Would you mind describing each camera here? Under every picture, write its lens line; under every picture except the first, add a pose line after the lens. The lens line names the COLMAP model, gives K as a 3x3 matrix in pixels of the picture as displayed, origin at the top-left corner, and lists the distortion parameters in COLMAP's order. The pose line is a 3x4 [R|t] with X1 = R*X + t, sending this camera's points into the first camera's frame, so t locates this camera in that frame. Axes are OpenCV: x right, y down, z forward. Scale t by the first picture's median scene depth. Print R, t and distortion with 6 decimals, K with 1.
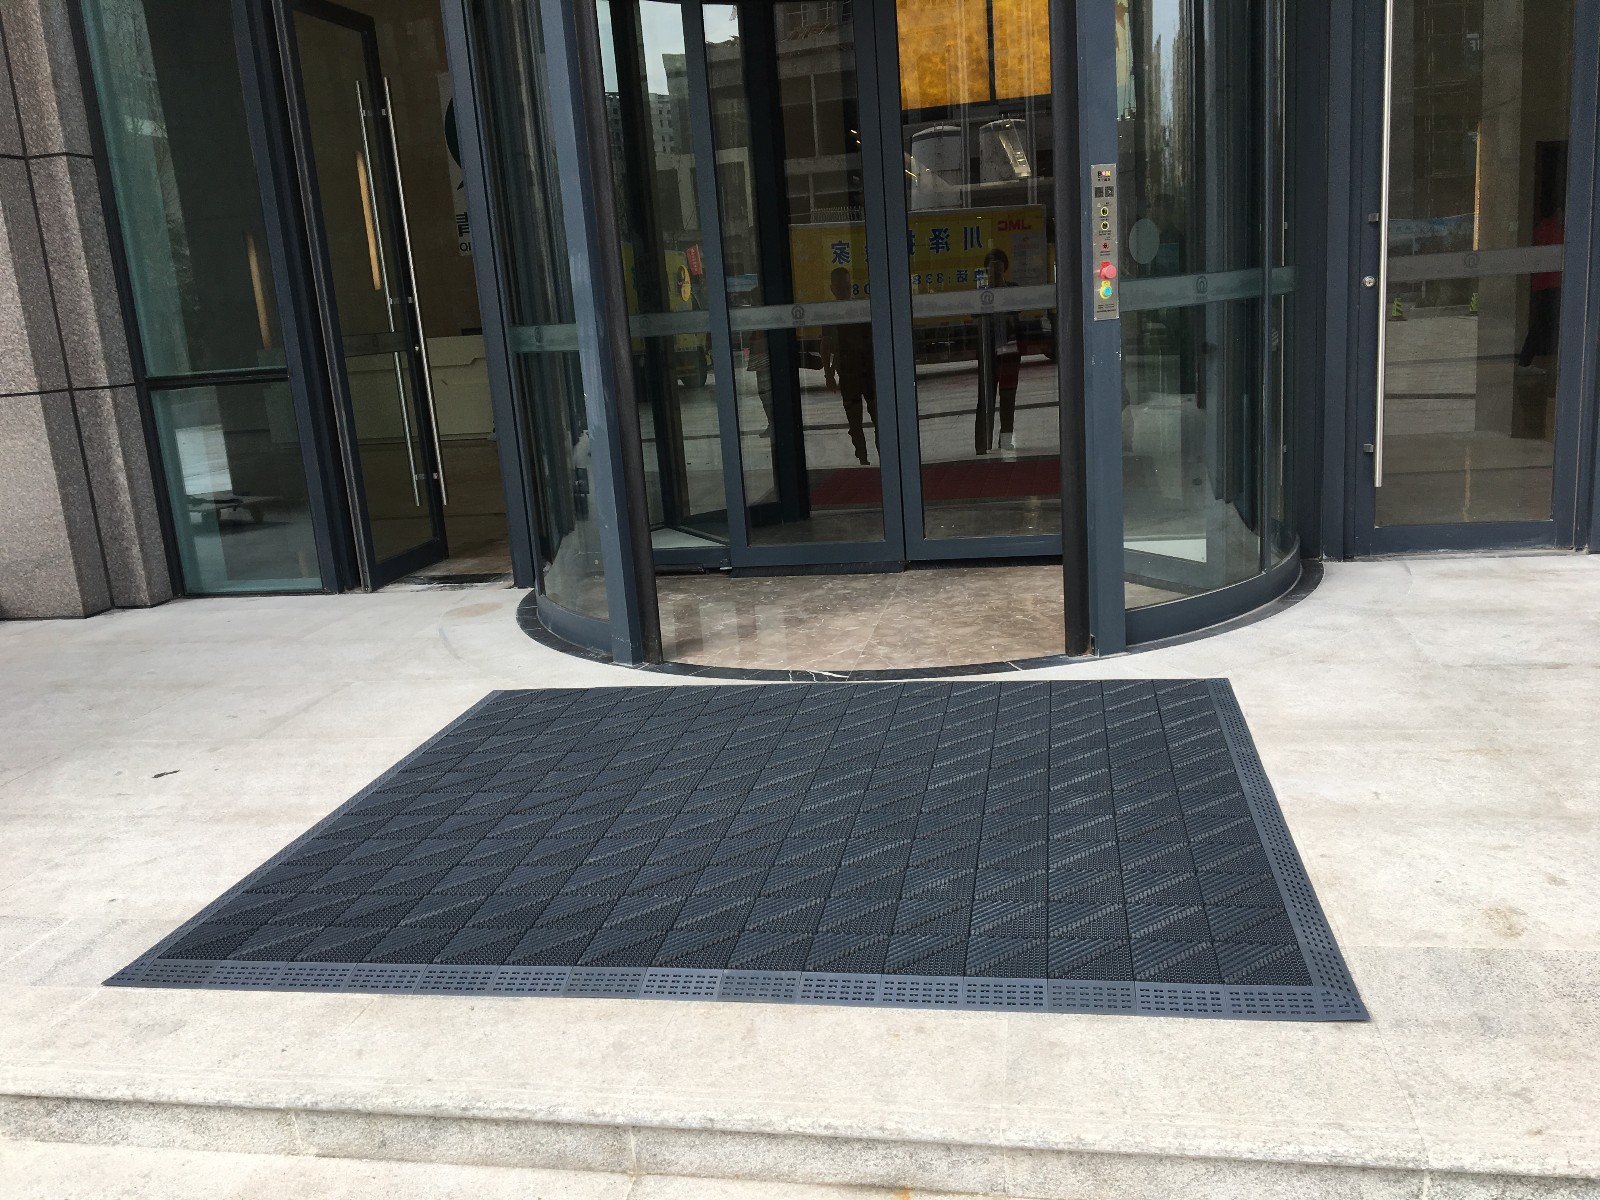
lens RADIAL K [[1348.1, 0, 800.0], [0, 1348.1, 600.0], [0, 0, 1]] dist [0.068000, -0.098840]
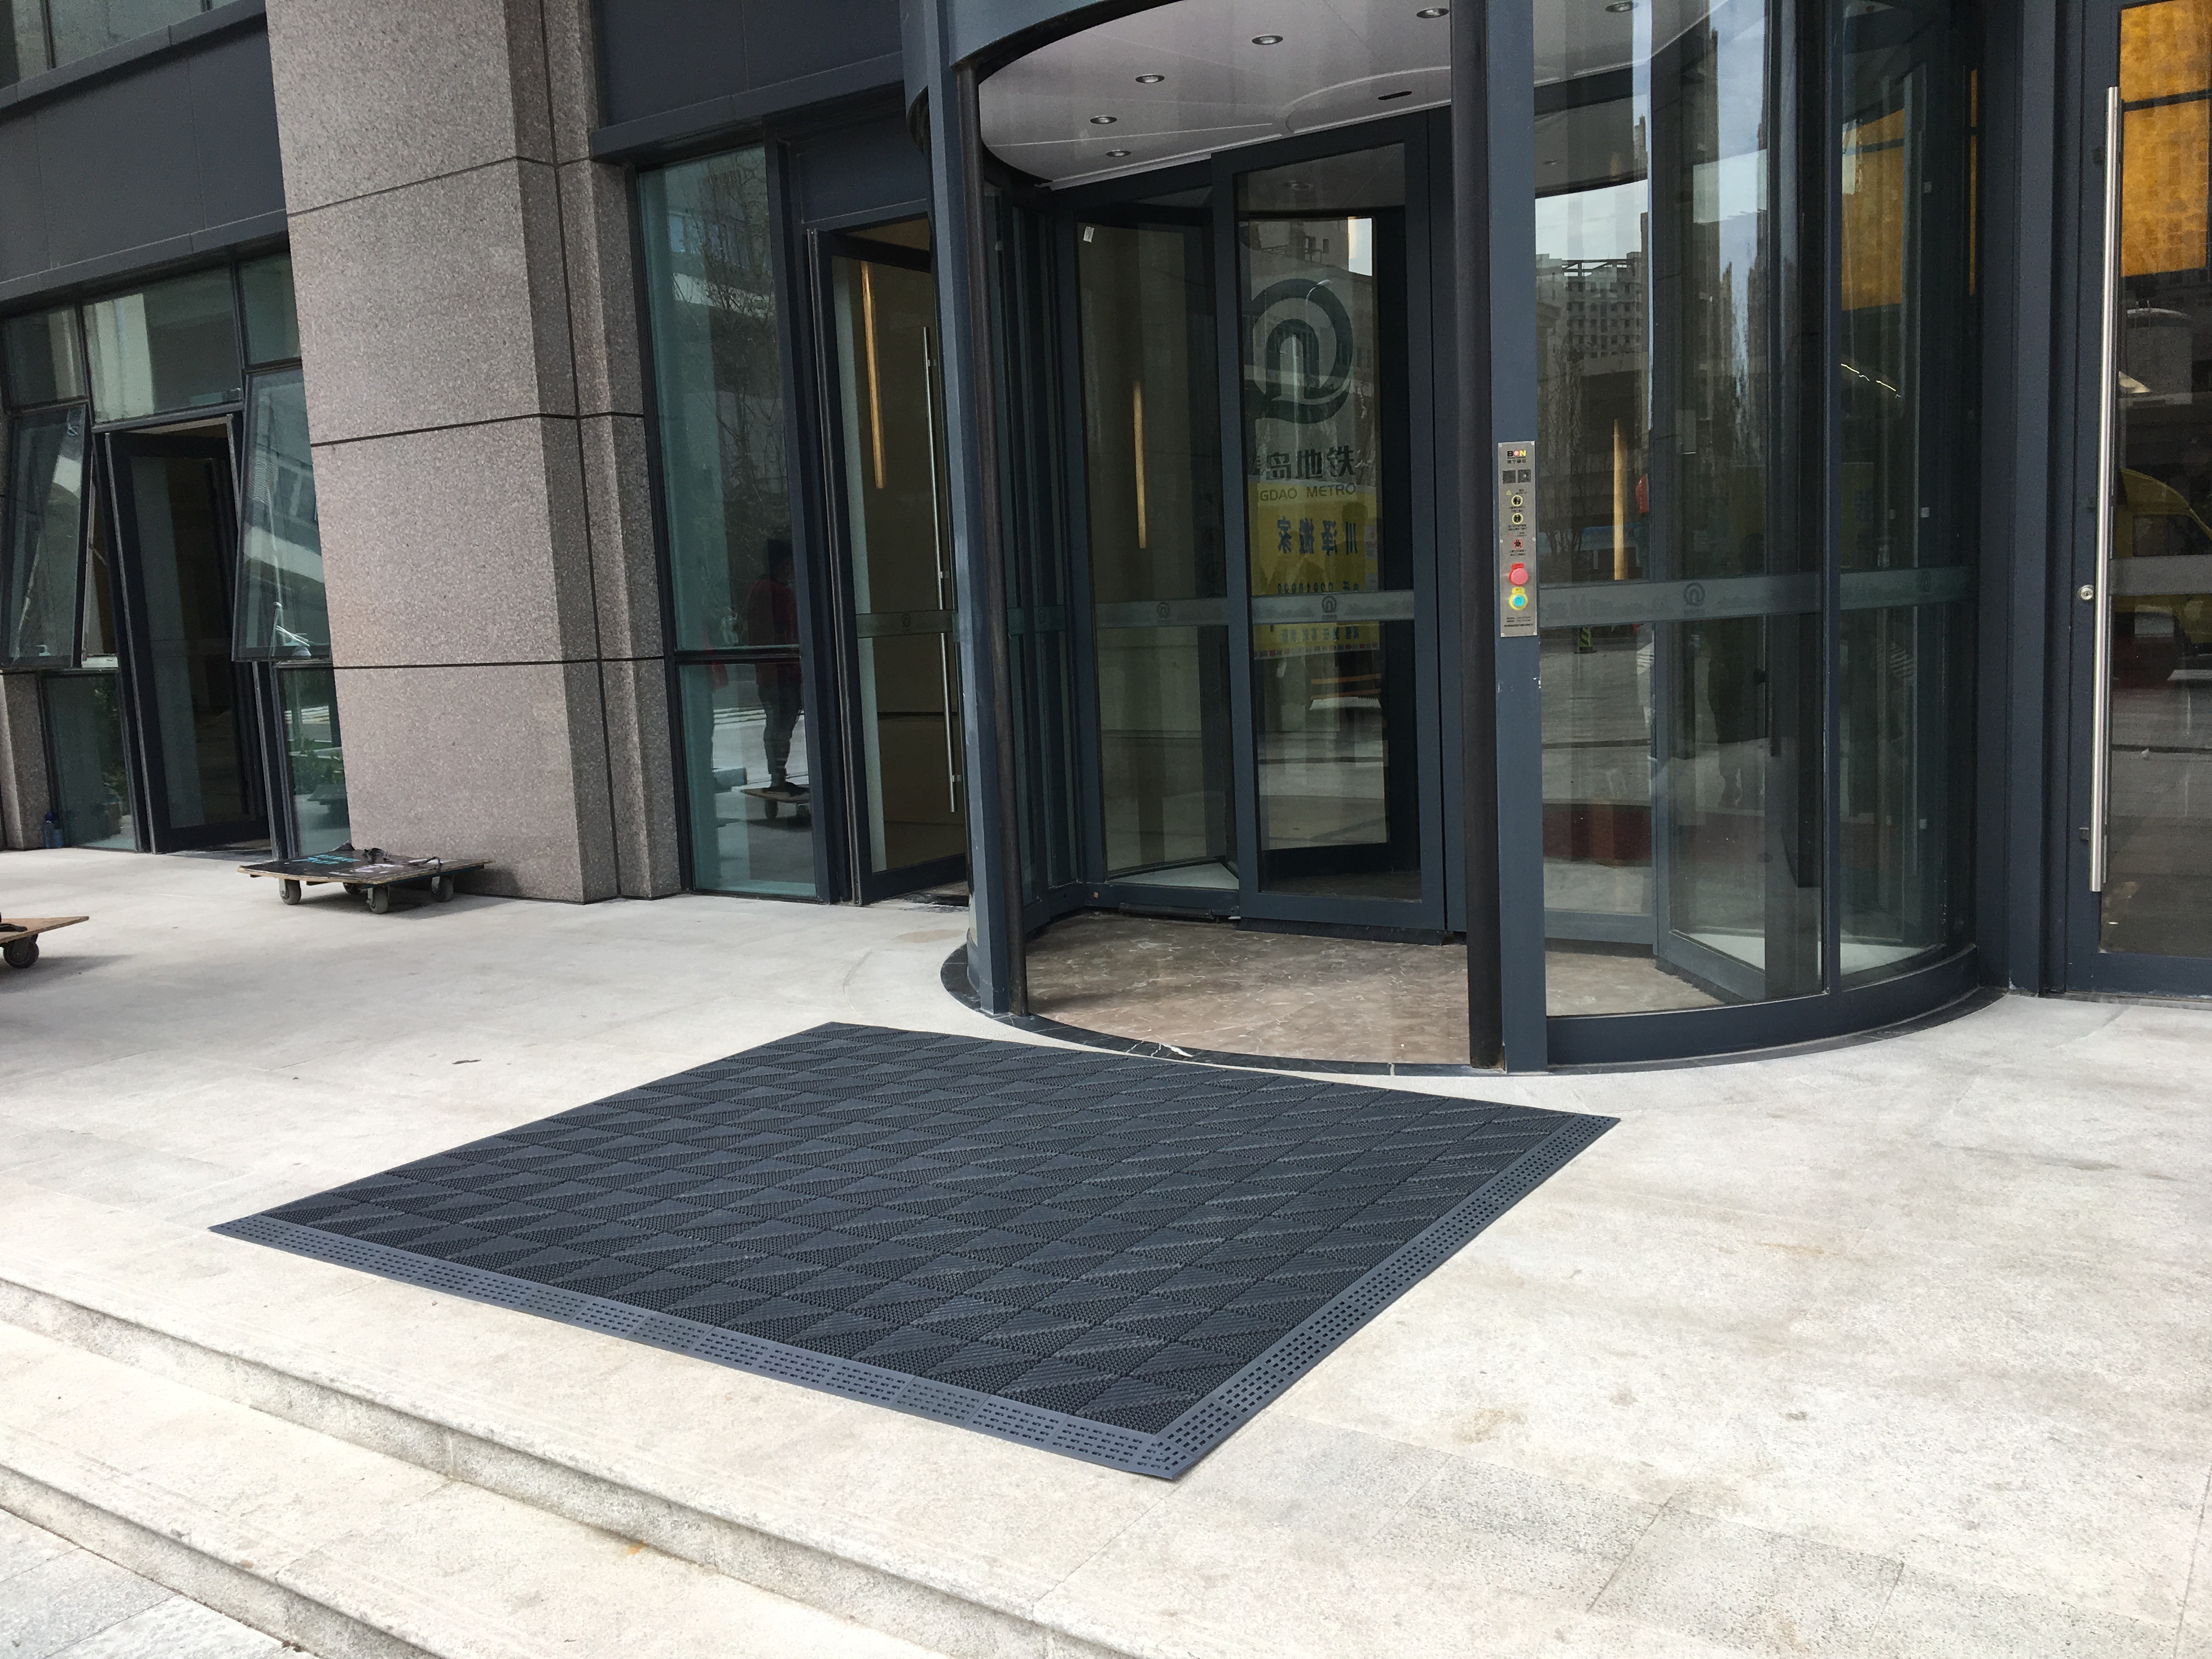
lens RADIAL K [[1867.5, 0, 1106.0], [0, 1867.5, 829.5], [0, 0, 1]] dist [0.083713, -0.139873]
pose [[0.920171, 0.081245, -0.382995, 0.405346], [-0.108683, 0.992792, -0.050518, -0.015856], [0.376130, 0.088110, 0.922368, -0.068830]]
